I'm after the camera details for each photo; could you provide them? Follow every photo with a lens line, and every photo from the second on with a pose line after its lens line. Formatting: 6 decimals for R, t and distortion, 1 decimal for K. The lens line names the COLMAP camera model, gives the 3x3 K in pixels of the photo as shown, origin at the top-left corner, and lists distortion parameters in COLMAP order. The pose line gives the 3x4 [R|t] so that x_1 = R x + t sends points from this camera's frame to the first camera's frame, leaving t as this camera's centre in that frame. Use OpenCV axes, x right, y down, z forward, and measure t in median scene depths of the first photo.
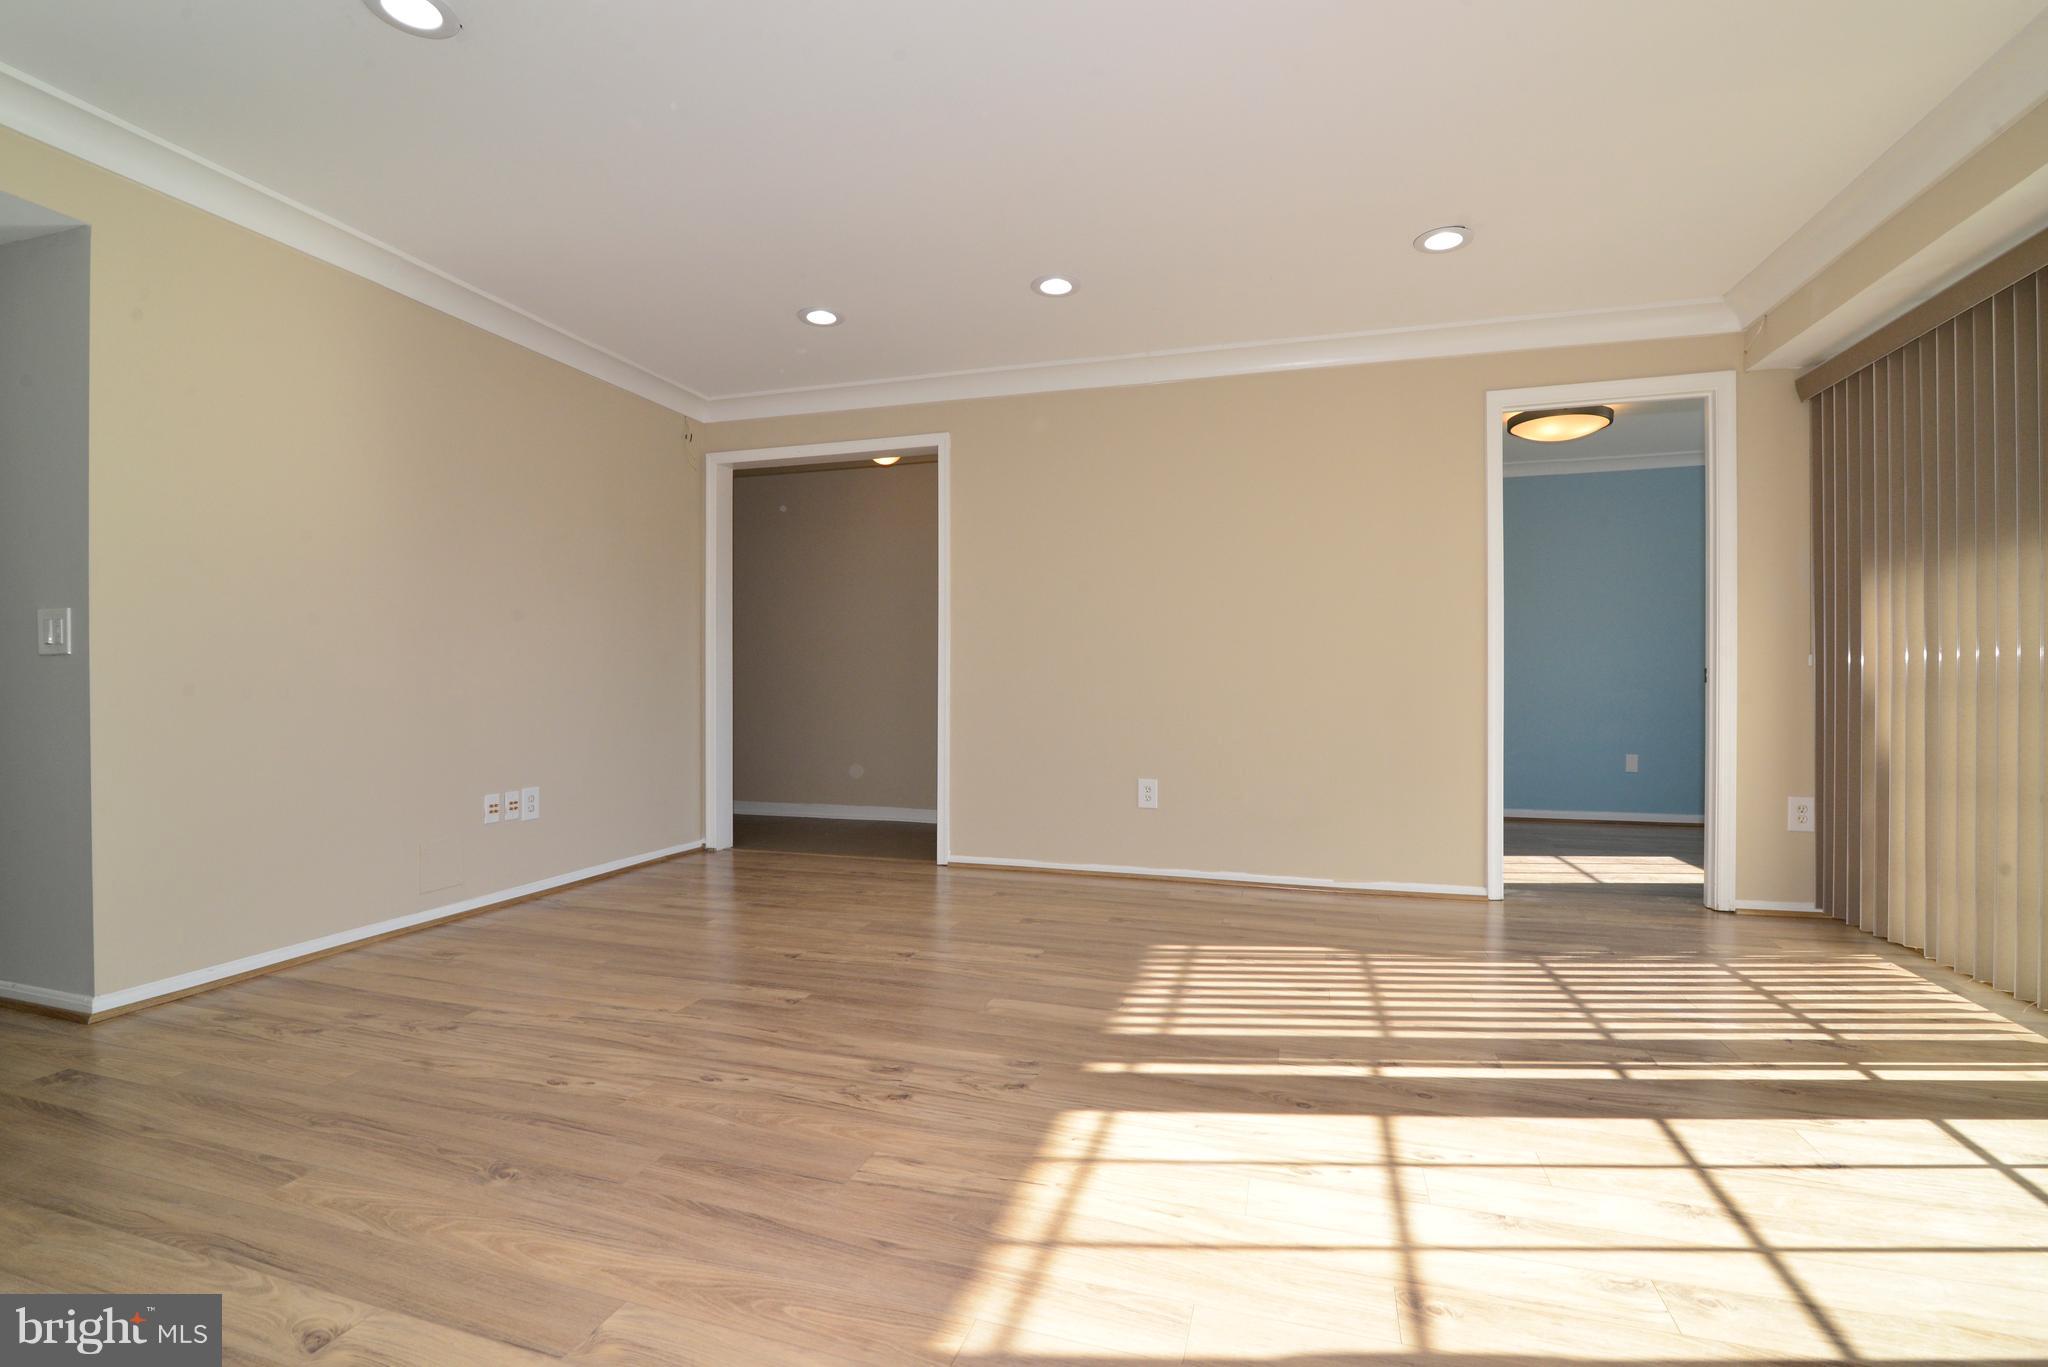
lens RADIAL K [[931.4, 0, 1016.7], [0, 931.4, 685.6], [0, 0, 1]] dist [-0.018812, 0.000129]
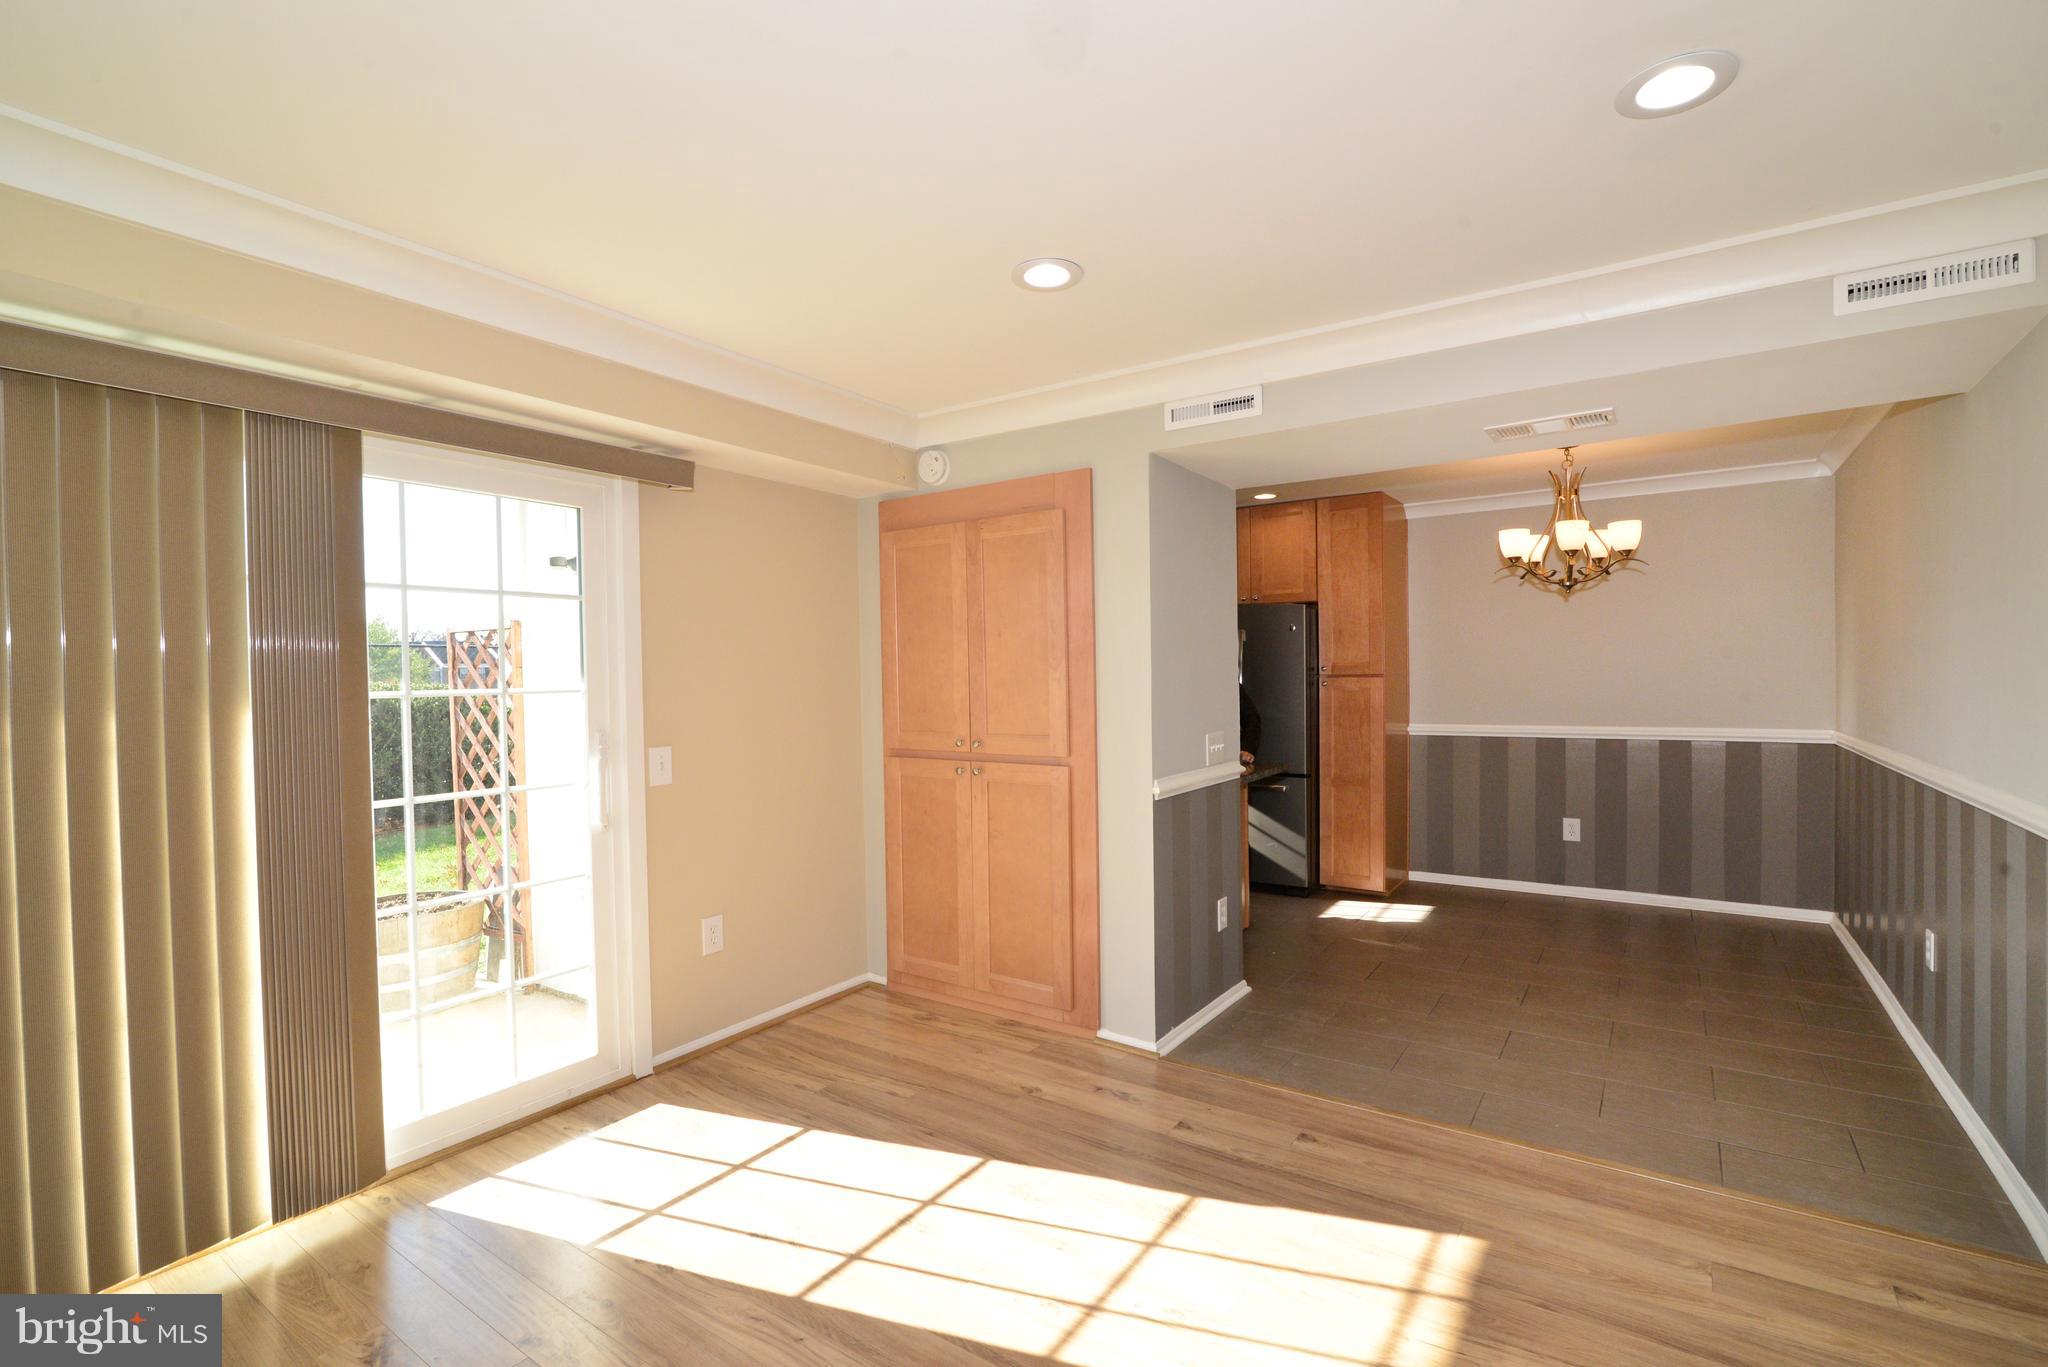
lens RADIAL K [[931.4, 0, 1019.4], [0, 931.4, 690.4], [0, 0, 1]] dist [-0.018812, 0.000129]
pose [[-0.953447, 0.006061, 0.301501, 0.093401], [0.012743, 0.999715, 0.020200, -0.163844], [-0.301292, 0.023101, -0.953252, 1.316205]]
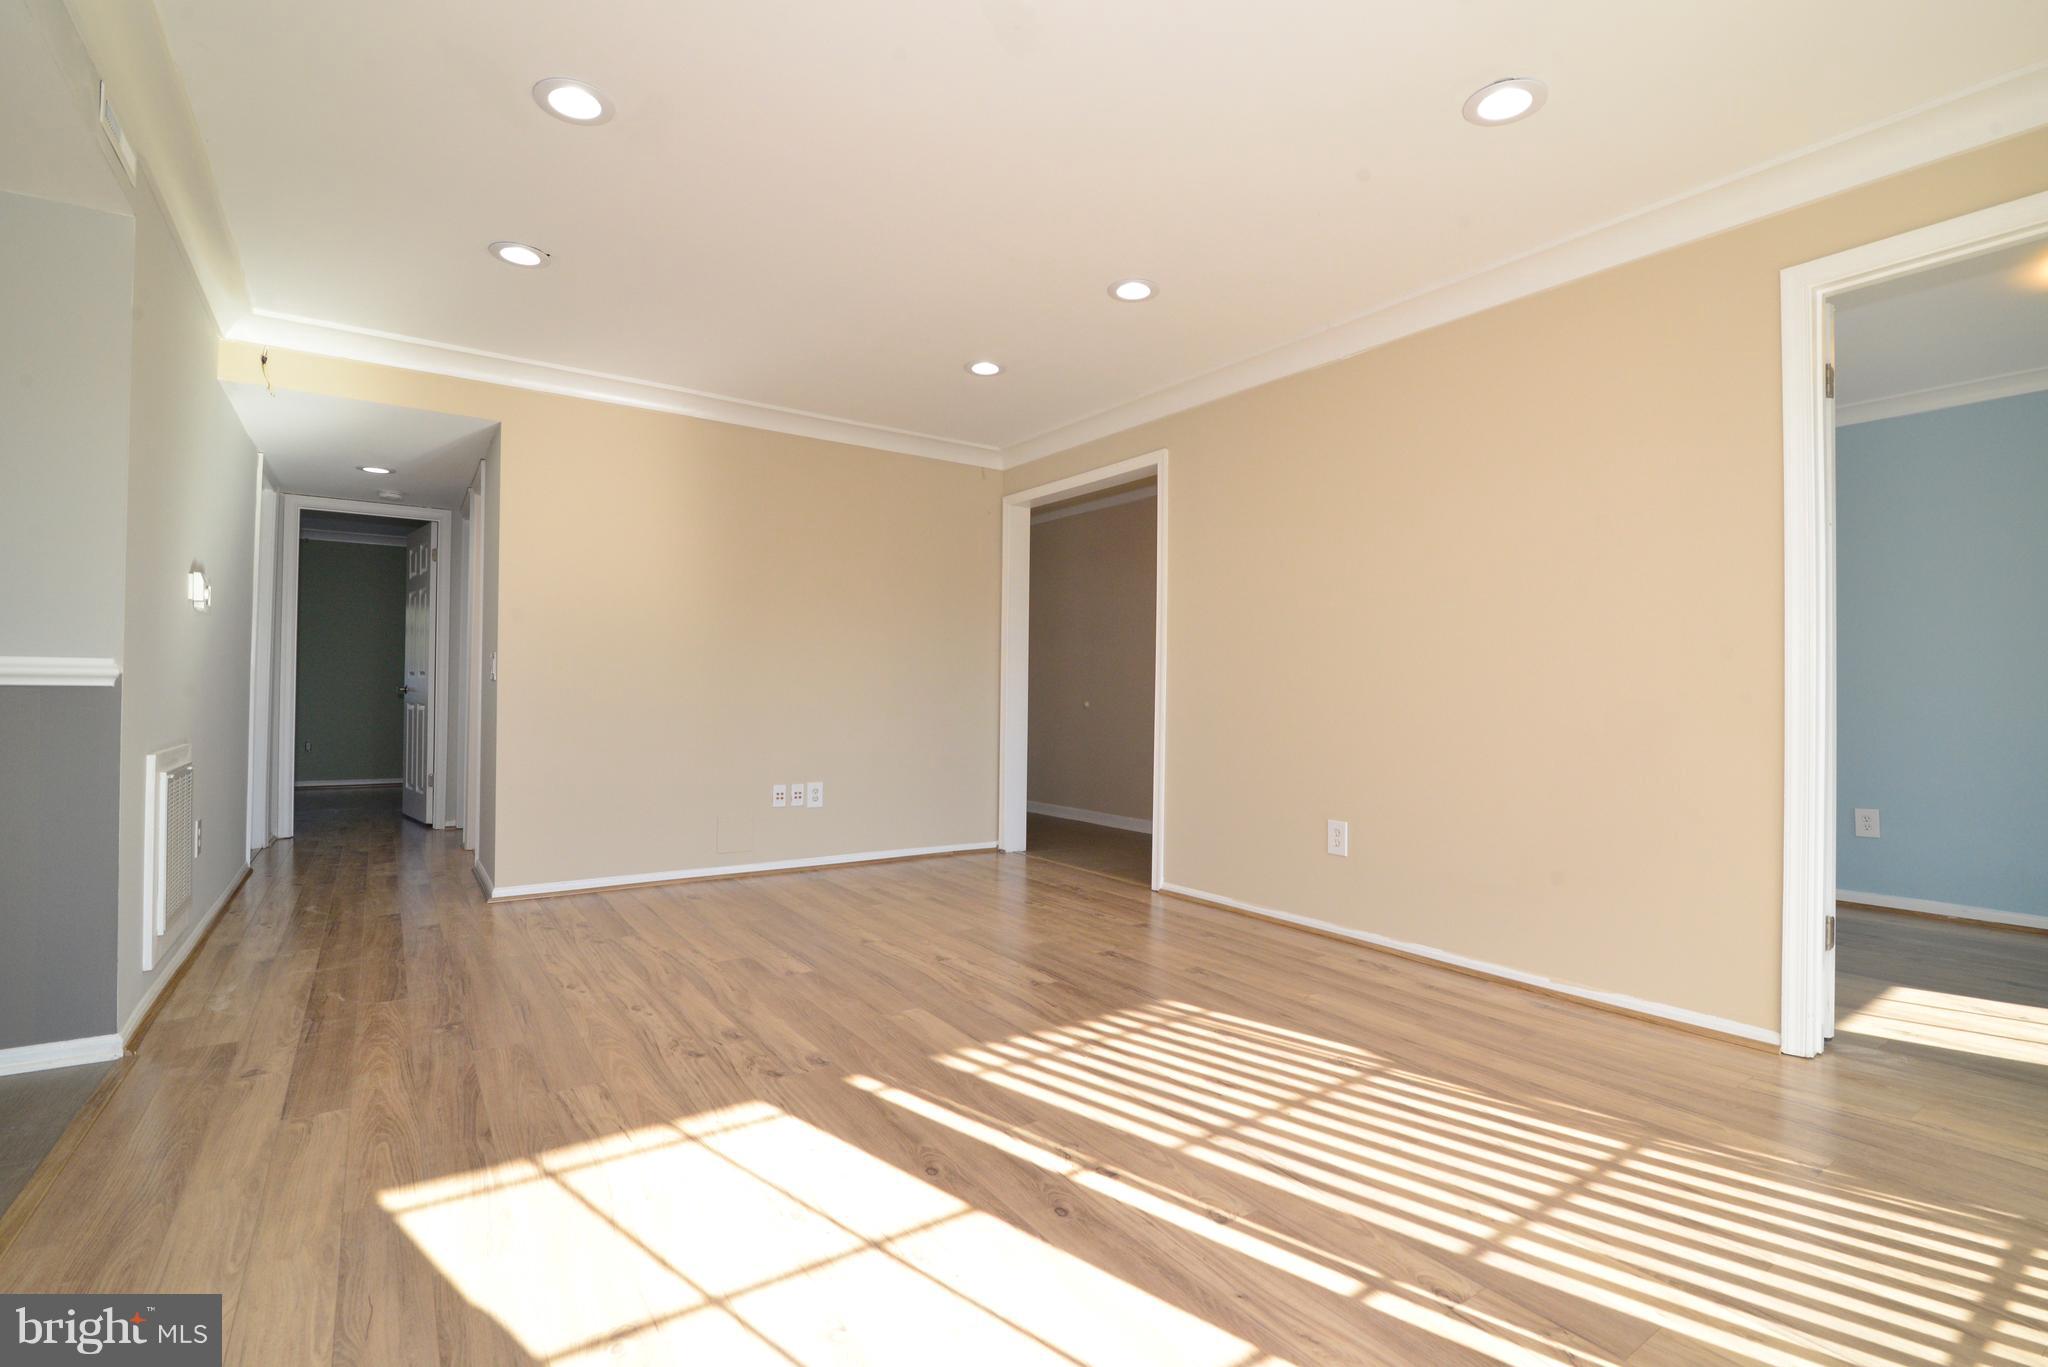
lens RADIAL K [[931.4, 0, 1019.8], [0, 931.4, 688.6], [0, 0, 1]] dist [-0.018812, 0.000129]
pose [[0.786690, 0.003267, -0.617340, 0.679665], [-0.012441, 0.999867, -0.010563, -0.012763], [0.617223, 0.015990, 0.786626, 0.230518]]
